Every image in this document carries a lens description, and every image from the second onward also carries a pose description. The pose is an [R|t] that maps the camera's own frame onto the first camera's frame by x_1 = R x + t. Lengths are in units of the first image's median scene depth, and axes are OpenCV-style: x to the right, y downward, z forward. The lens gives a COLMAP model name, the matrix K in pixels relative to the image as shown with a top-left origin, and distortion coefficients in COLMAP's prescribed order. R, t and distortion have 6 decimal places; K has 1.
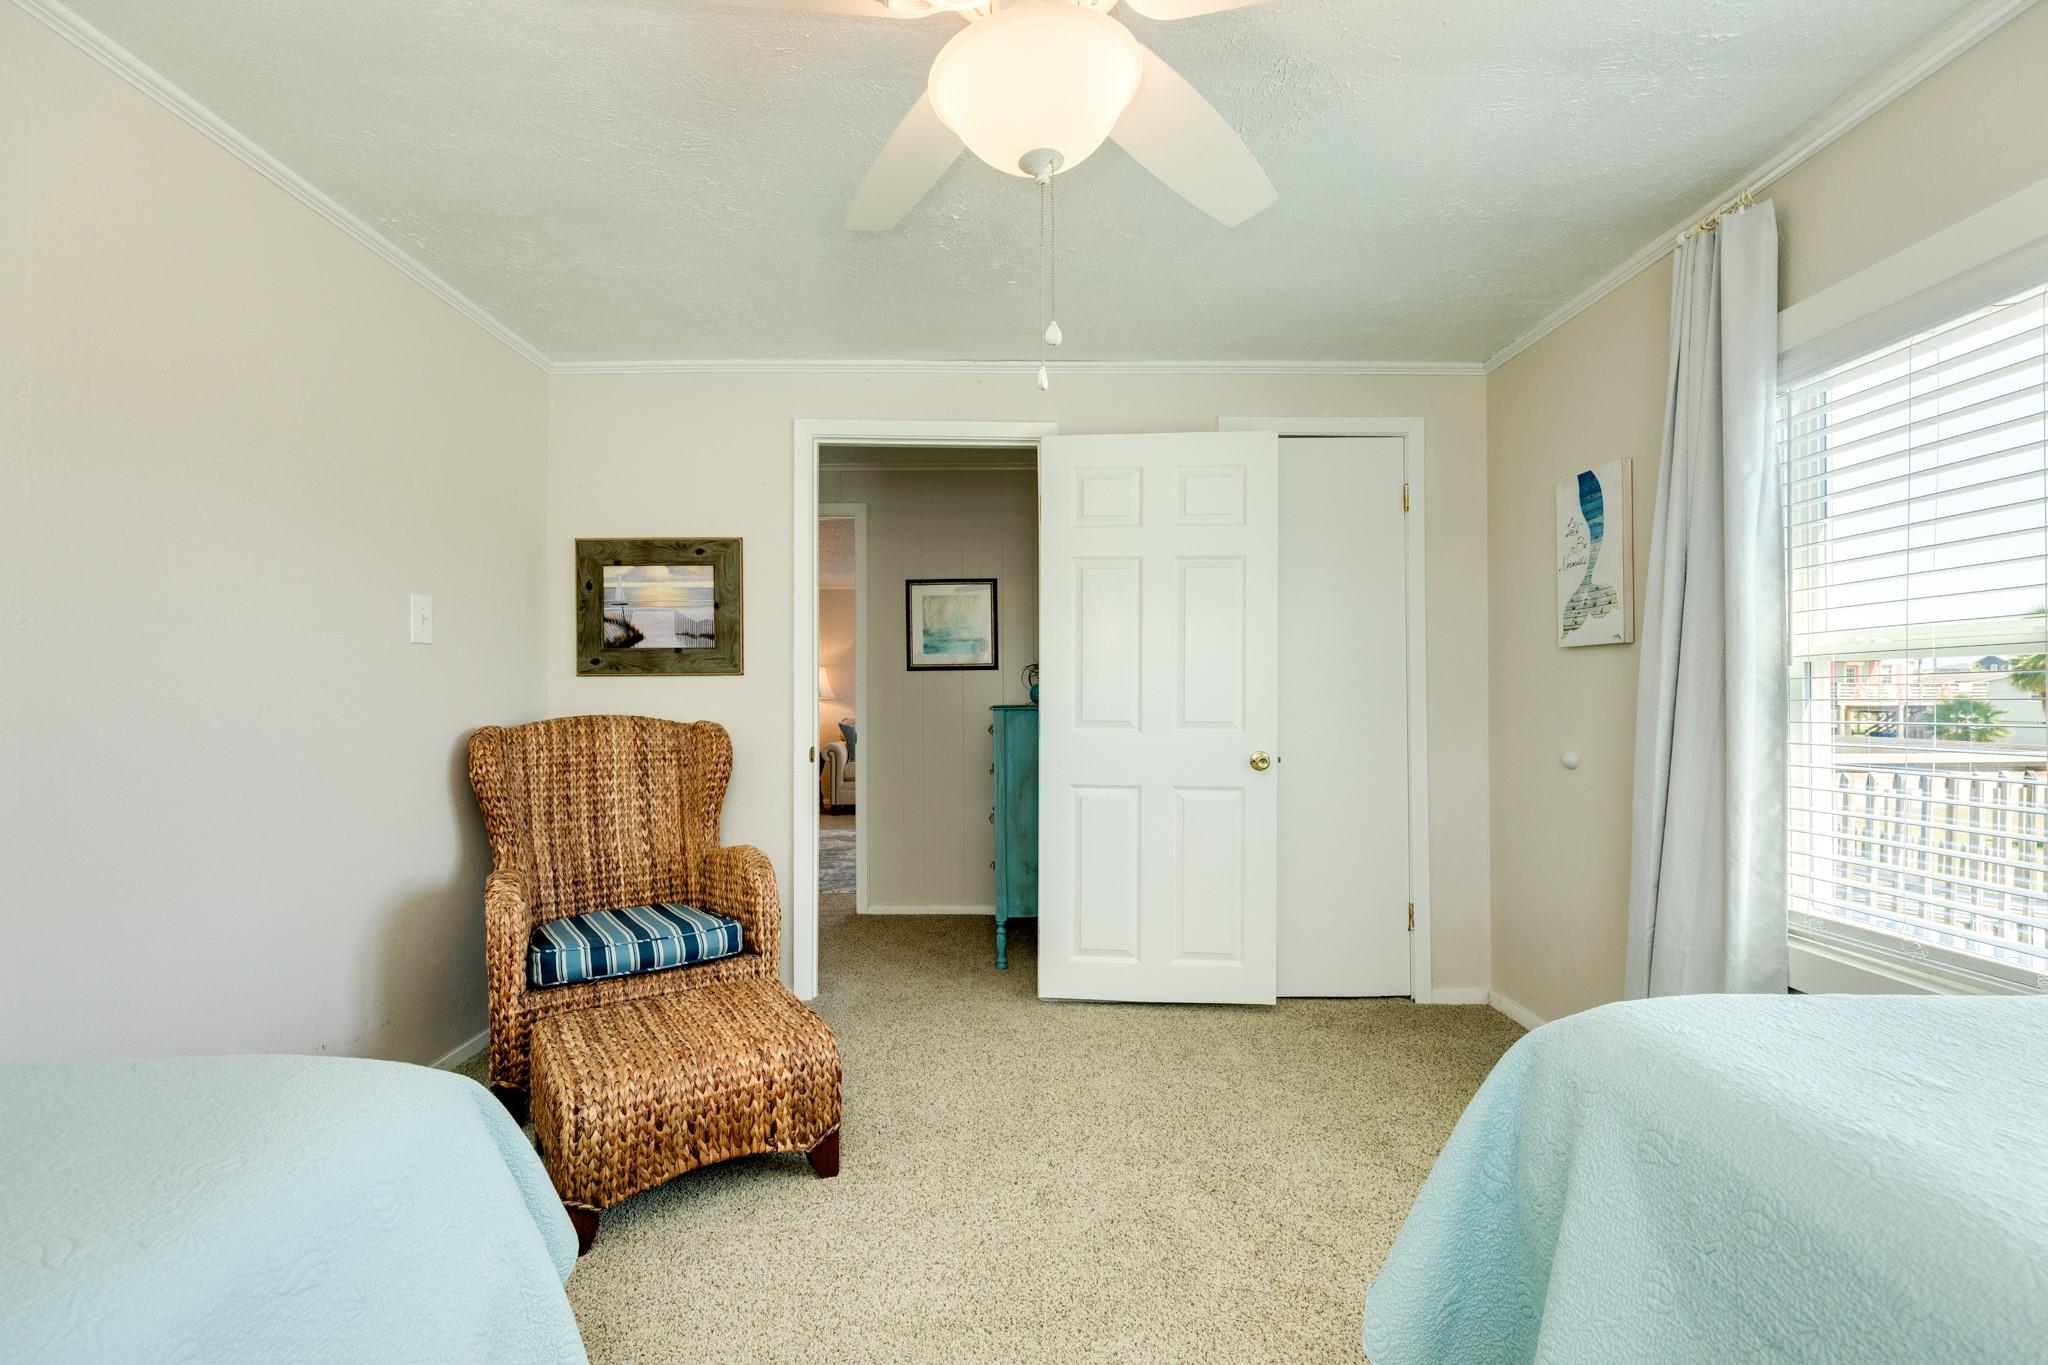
lens RADIAL K [[921.2, 0, 1024.0], [0, 921.2, 682.5], [0, 0, 1]] dist [-0.000631, -0.000021]
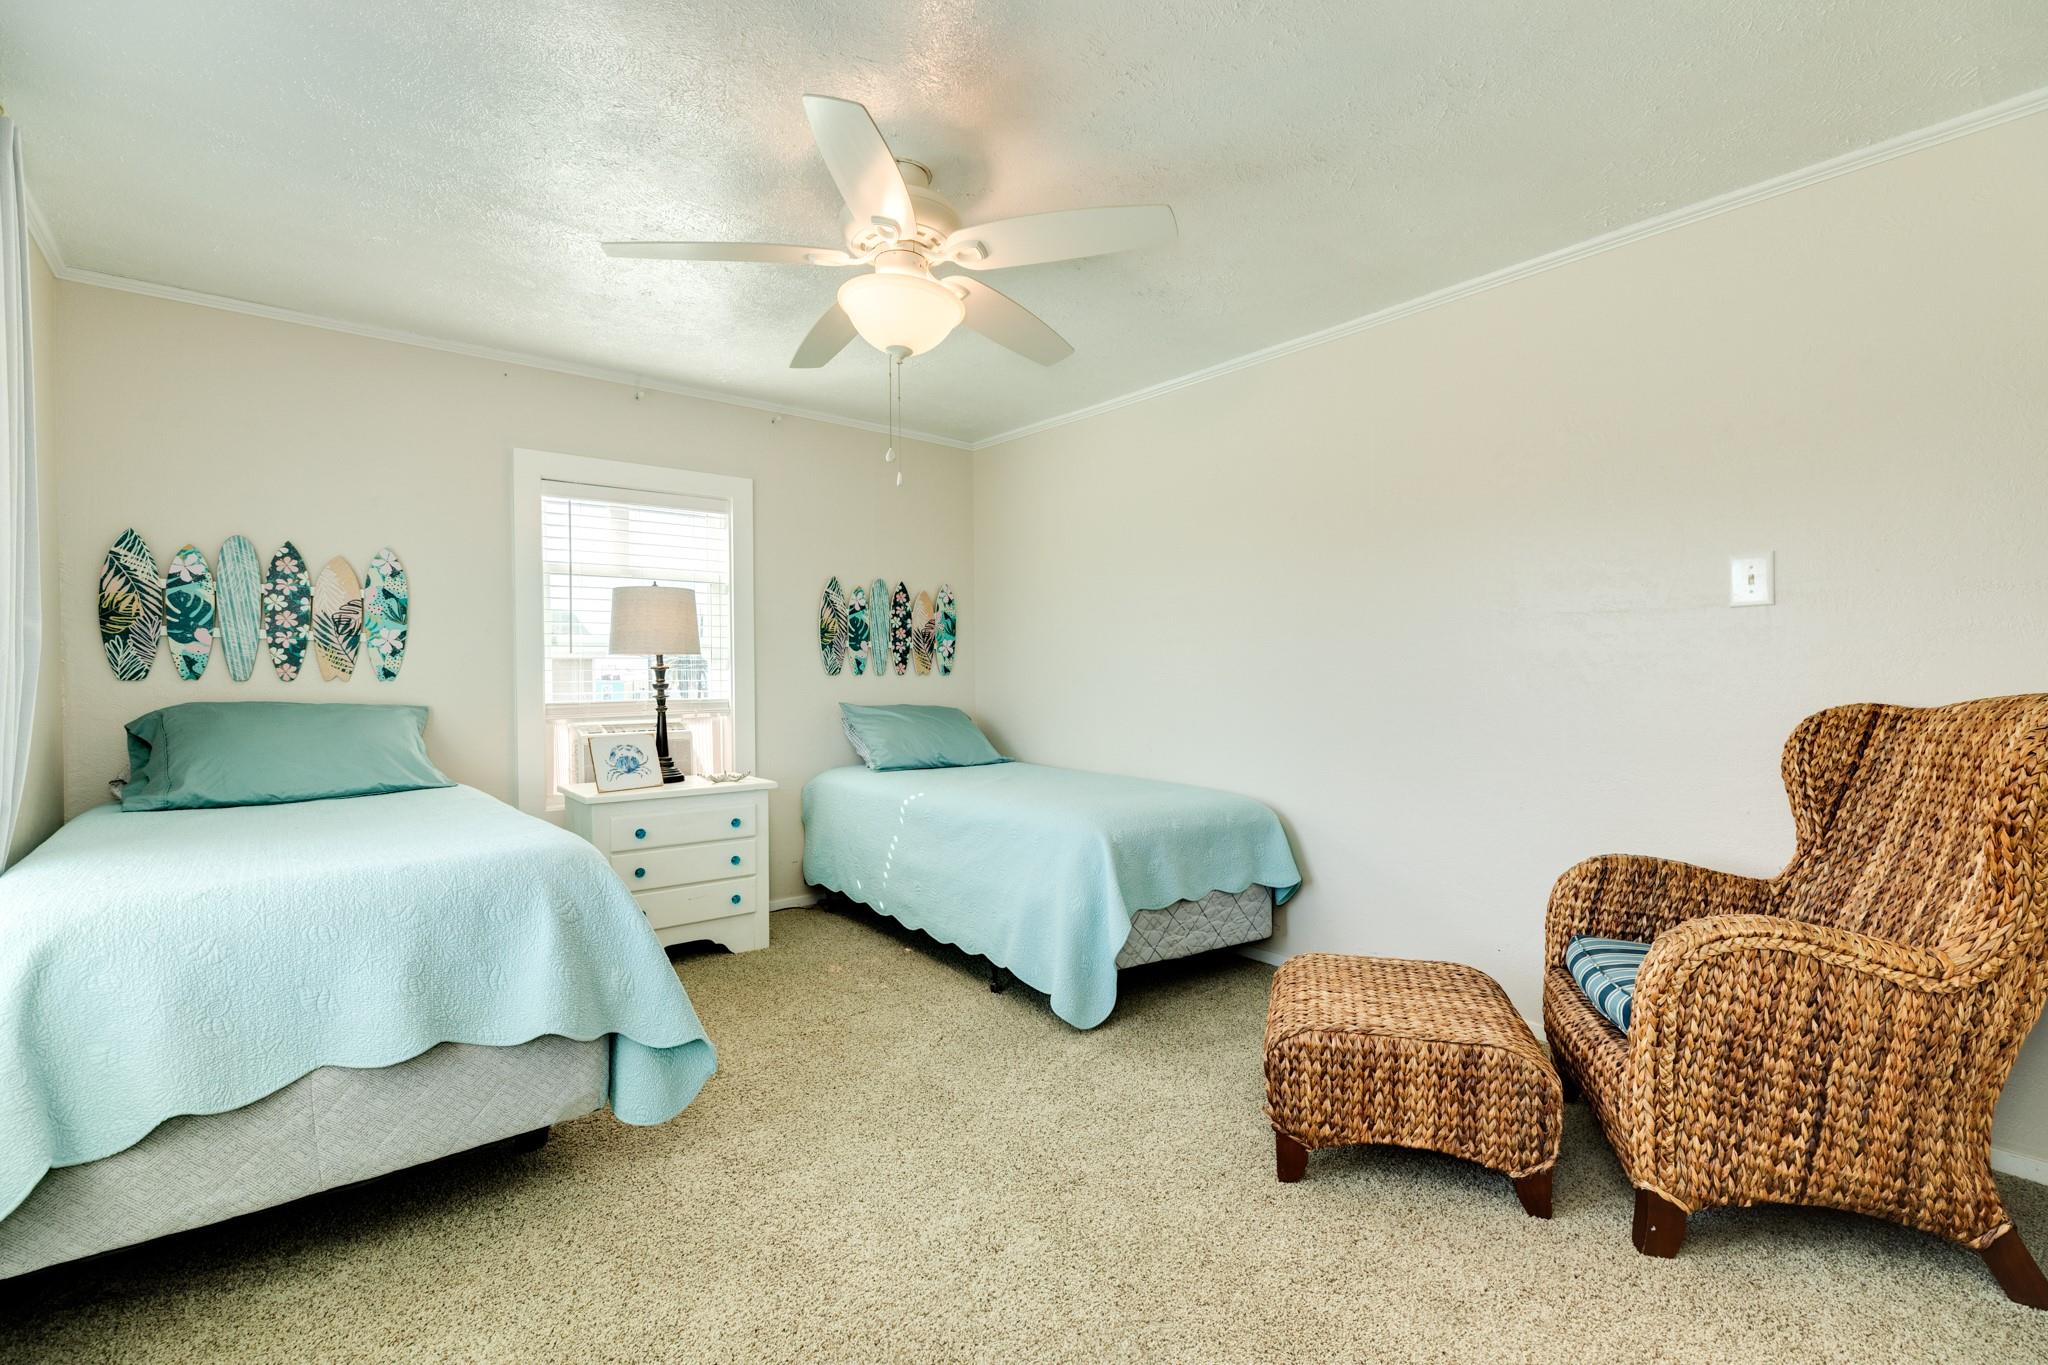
lens RADIAL K [[921.2, 0, 1024.0], [0, 921.2, 682.5], [0, 0, 1]] dist [-0.000631, -0.000021]
pose [[-0.785826, 0.009326, -0.618377, 0.371697], [0.014351, 0.999892, -0.003157, 0.019768], [0.618281, -0.011355, -0.785875, 1.023439]]
